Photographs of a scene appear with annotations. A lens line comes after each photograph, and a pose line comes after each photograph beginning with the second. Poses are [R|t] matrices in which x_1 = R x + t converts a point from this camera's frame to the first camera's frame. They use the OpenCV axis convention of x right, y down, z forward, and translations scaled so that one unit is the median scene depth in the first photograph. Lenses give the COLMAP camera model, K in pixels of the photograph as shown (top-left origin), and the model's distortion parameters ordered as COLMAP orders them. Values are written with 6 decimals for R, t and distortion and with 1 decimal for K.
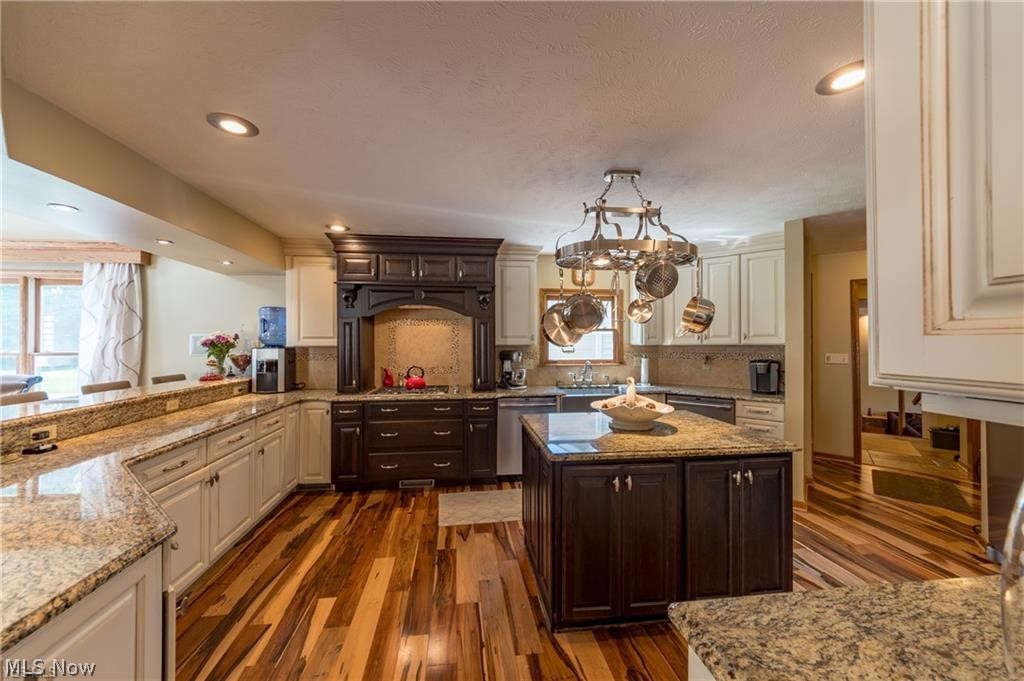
lens RADIAL K [[376.5, 0, 512.0], [0, 376.5, 340.5], [0, 0, 1]] dist [-0.000158, -0.000016]
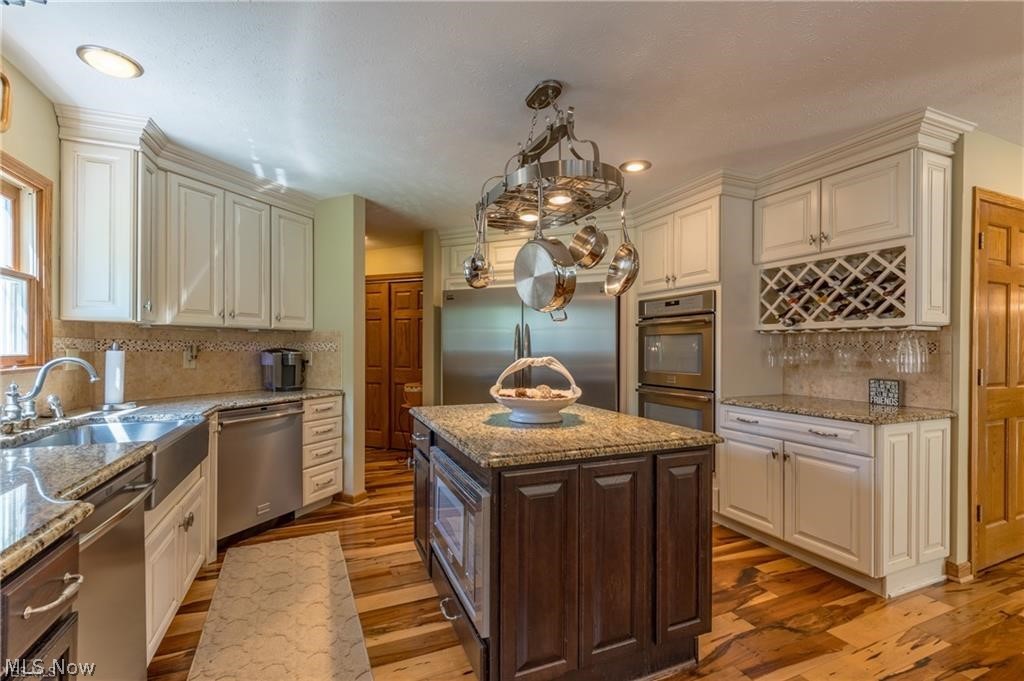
lens RADIAL K [[435.9, 0, 509.2], [0, 435.9, 347.4], [0, 0, 1]] dist [0.000573, 0.000079]
pose [[-0.258397, -0.003003, 0.966034, -0.328266], [-0.013024, 0.999915, -0.000375, 0.042161], [-0.965951, -0.012678, -0.258414, 0.769479]]
